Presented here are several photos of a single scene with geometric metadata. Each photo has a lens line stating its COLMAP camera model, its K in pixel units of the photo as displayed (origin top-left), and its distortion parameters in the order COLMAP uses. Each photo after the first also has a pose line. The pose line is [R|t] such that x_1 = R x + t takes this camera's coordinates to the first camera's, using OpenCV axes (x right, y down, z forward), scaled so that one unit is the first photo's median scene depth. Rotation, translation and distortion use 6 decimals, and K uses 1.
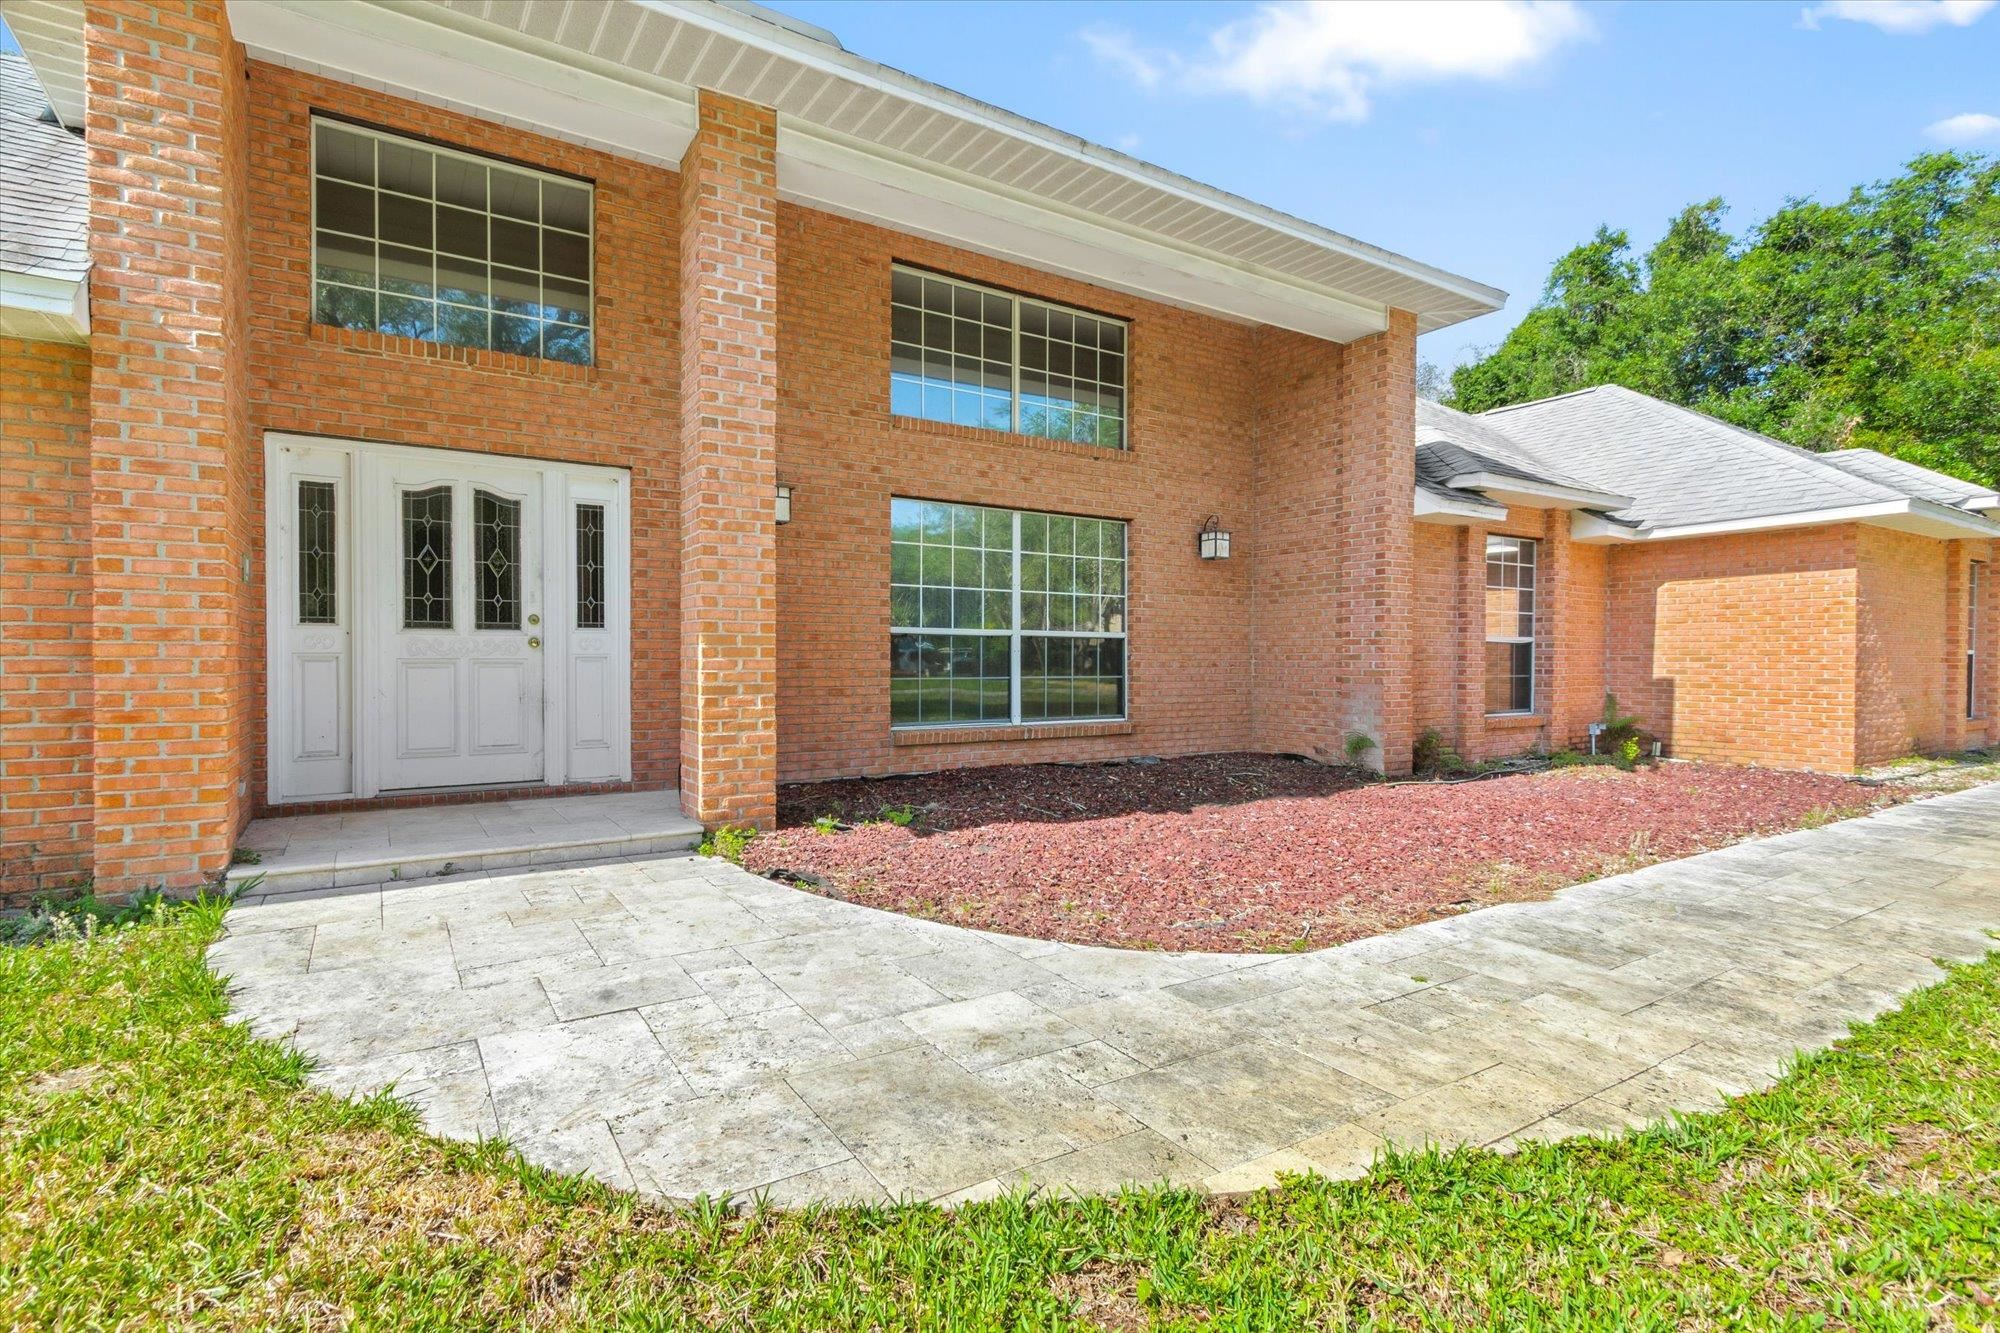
lens RADIAL K [[937.5, 0, 1000.7], [0, 937.5, 669.5], [0, 0, 1]] dist [0.002458, 0.000453]
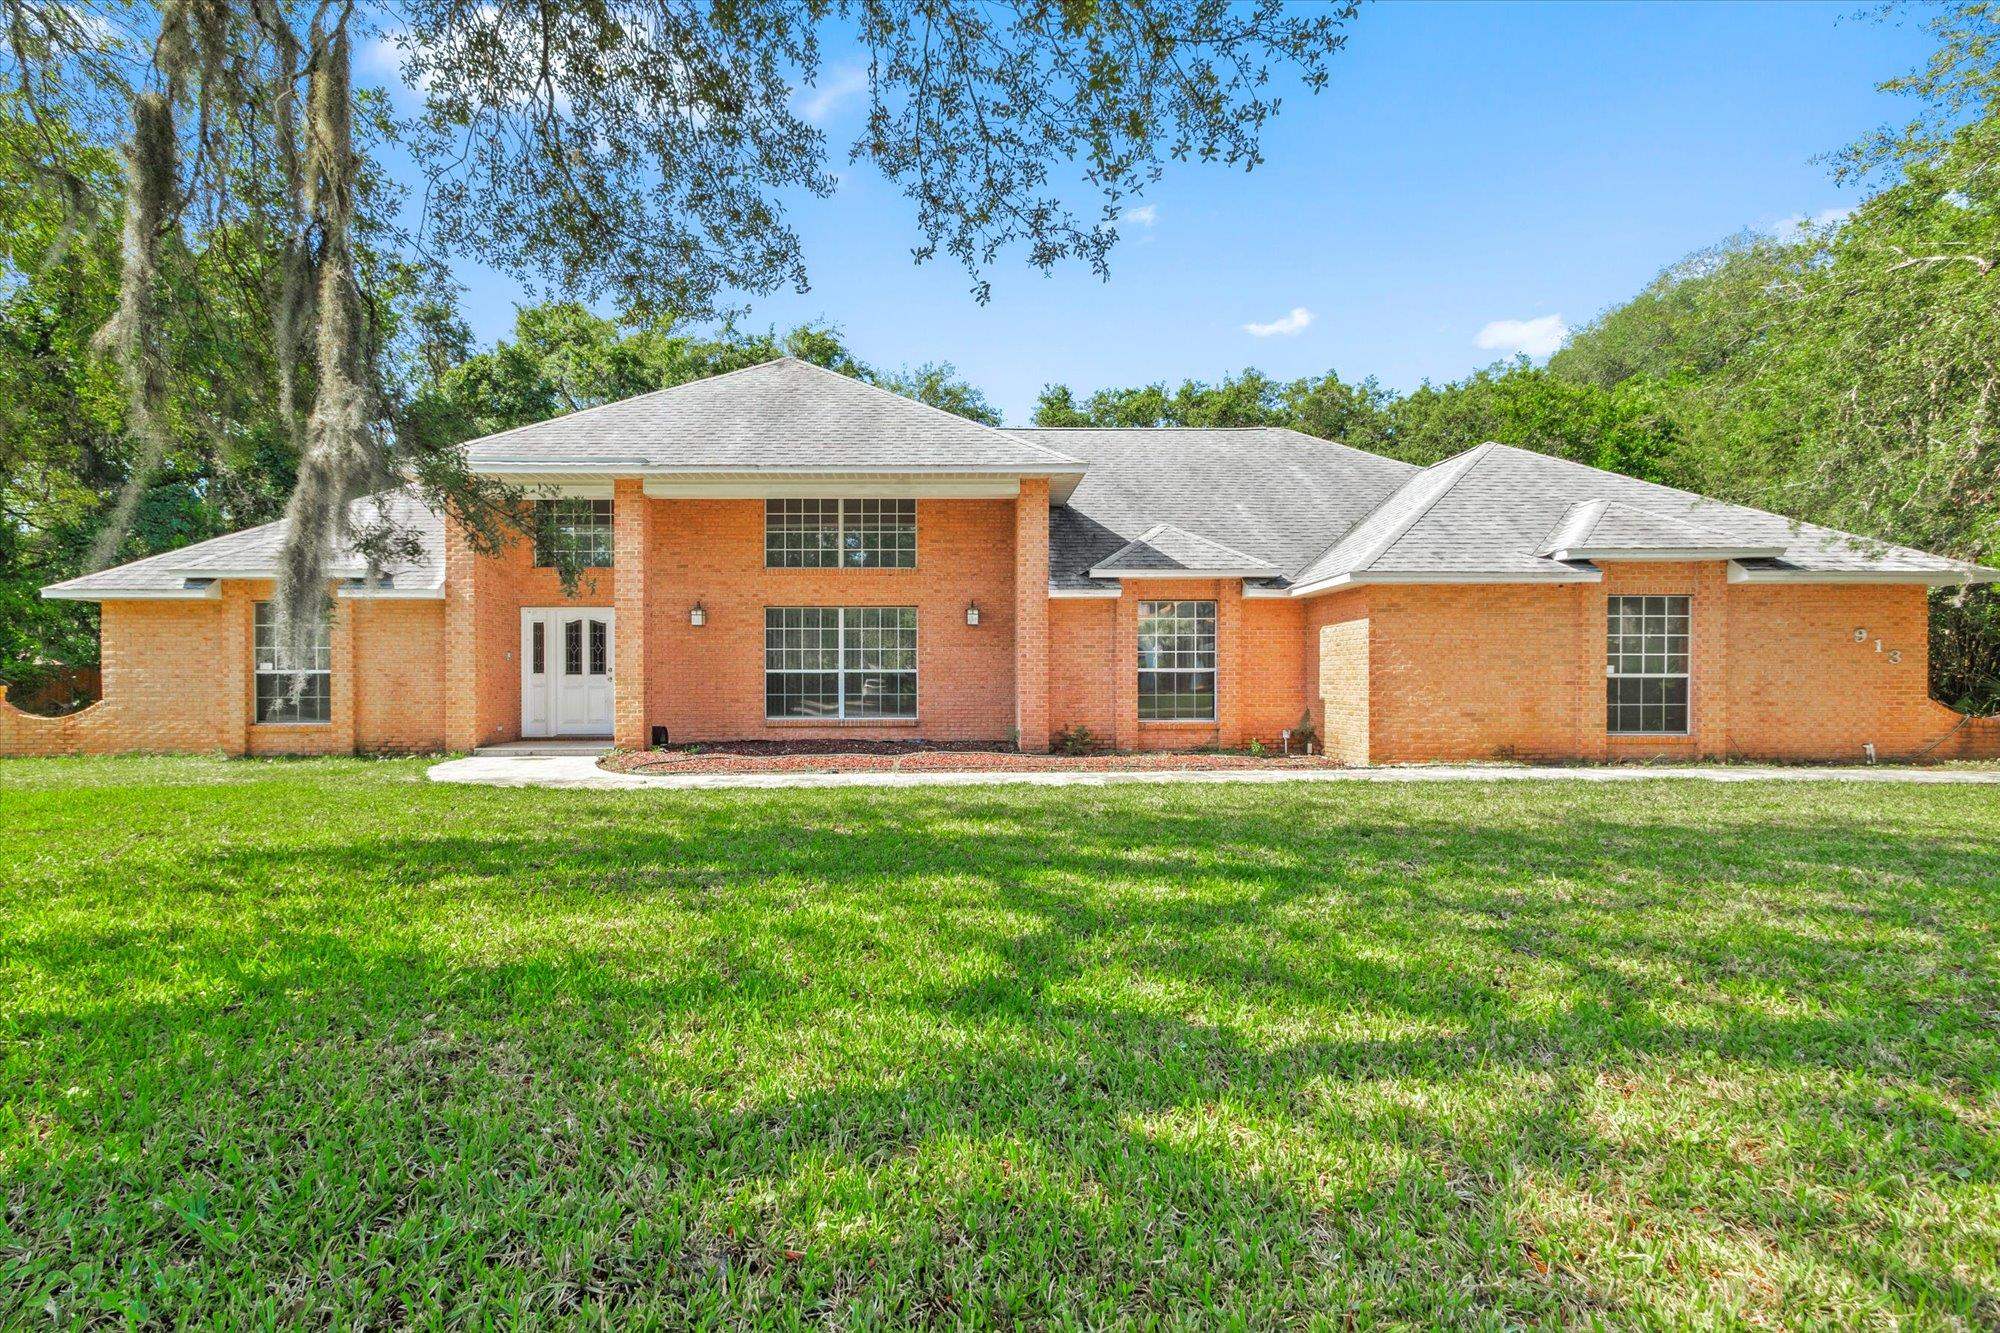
lens RADIAL K [[937.5, 0, 985.4], [0, 937.5, 673.6], [0, 0, 1]] dist [0.002458, 0.000453]
pose [[0.874338, -0.006120, -0.485279, 1.682288], [-0.000080, 0.999919, -0.012754, -0.012316], [0.485318, 0.011190, 0.874266, -0.743791]]
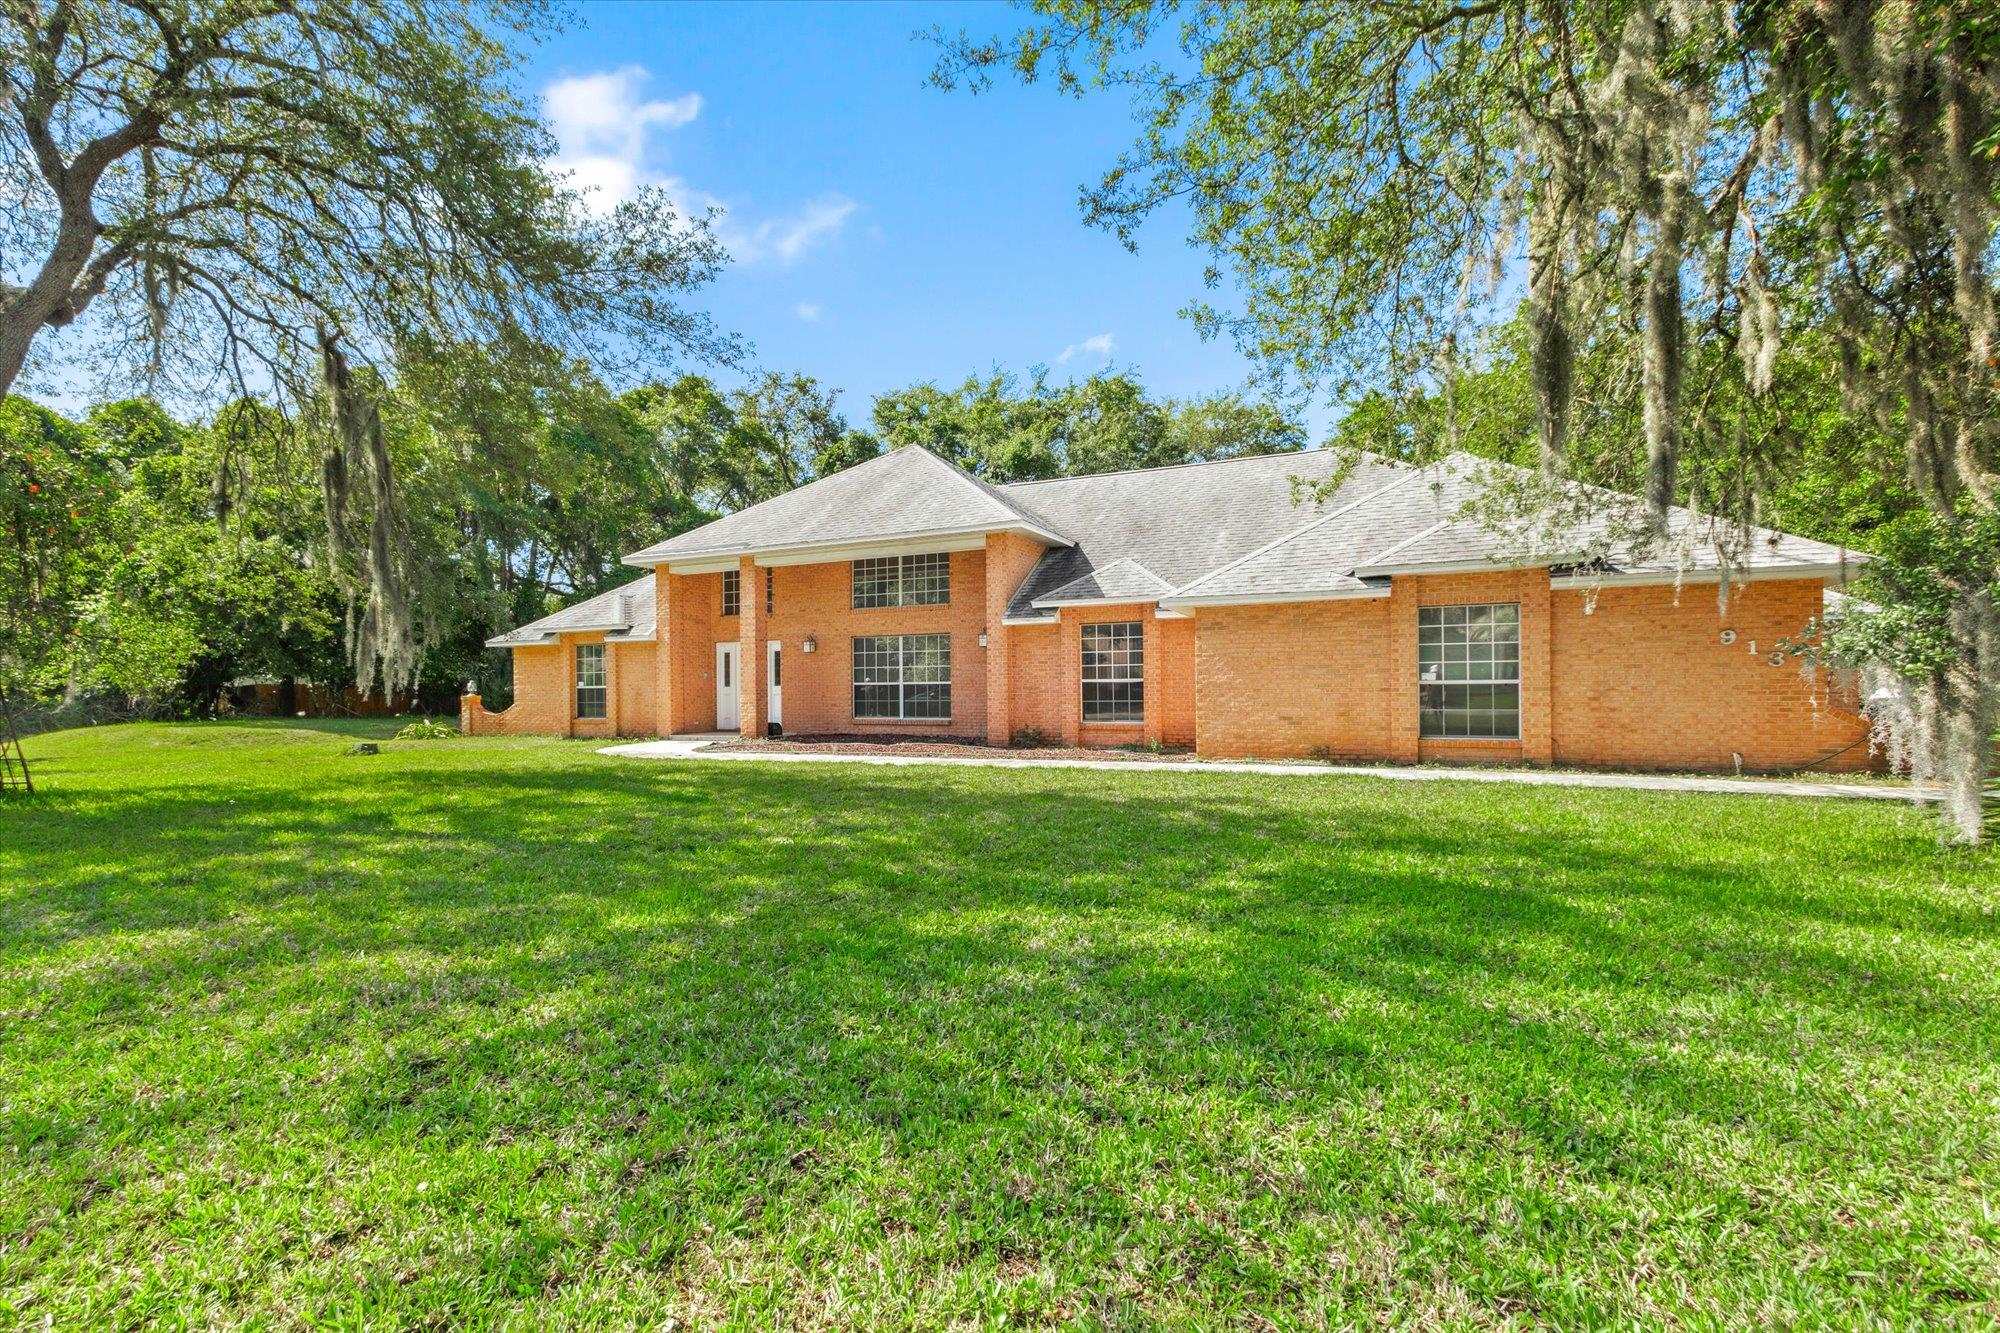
lens RADIAL K [[937.5, 0, 1010.3], [0, 937.5, 675.5], [0, 0, 1]] dist [0.002458, 0.000453]
pose [[0.562389, -0.020099, -0.826629, 3.235509], [0.001678, 0.999730, -0.023166, 0.000185], [0.826871, 0.011641, 0.562271, -0.282321]]
